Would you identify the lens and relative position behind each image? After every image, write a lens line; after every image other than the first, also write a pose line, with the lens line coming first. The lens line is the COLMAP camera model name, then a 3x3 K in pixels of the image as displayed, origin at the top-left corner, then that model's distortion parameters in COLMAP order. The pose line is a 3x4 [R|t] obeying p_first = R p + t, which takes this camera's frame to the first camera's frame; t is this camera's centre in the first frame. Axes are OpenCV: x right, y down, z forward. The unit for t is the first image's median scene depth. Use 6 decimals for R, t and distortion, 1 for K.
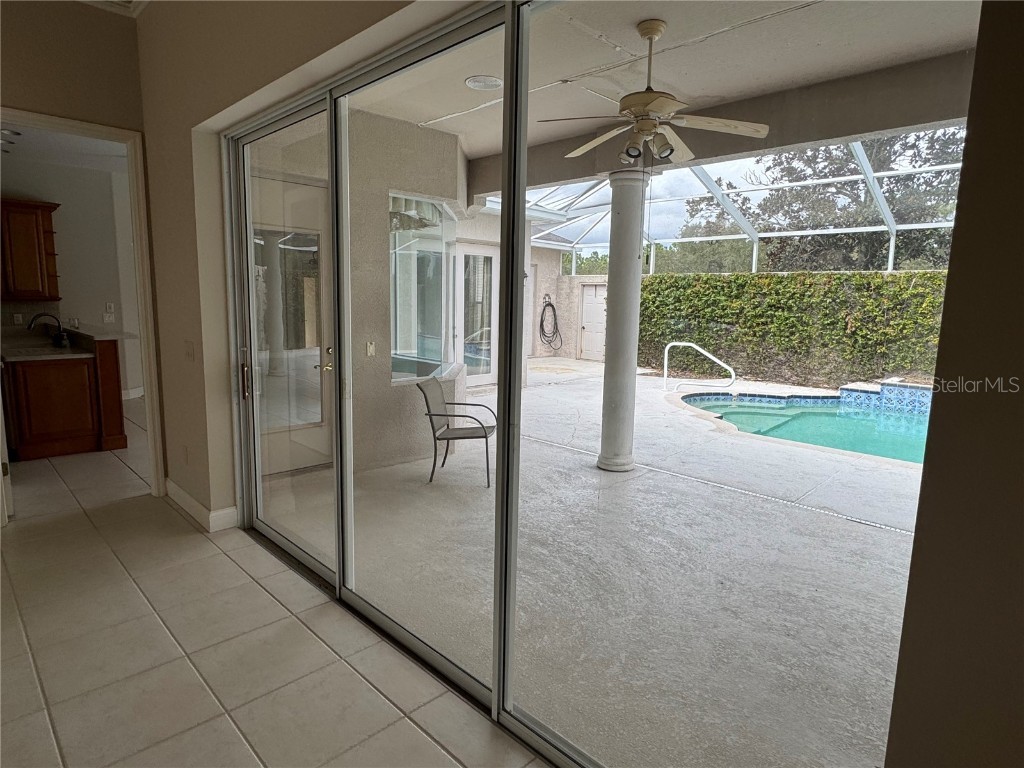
lens RADIAL K [[581.4, 0, 512.9], [0, 581.4, 383.8], [0, 0, 1]] dist [0.002199, 0.002657]
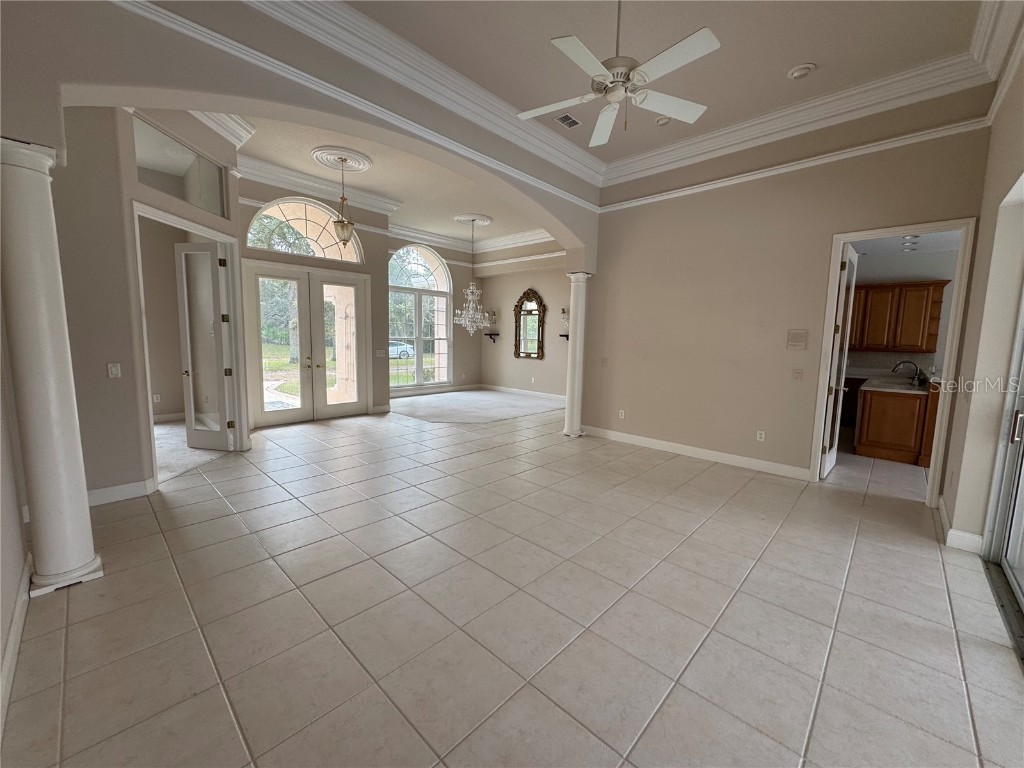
lens RADIAL K [[411.0, 0, 507.6], [0, 411.0, 380.1], [0, 0, 1]] dist [-0.001722, -0.000211]
pose [[0.023841, 0.088118, -0.995825, 1.101613], [-0.170627, 0.981851, 0.082797, 0.048877], [0.985047, 0.167941, 0.038443, 0.187250]]
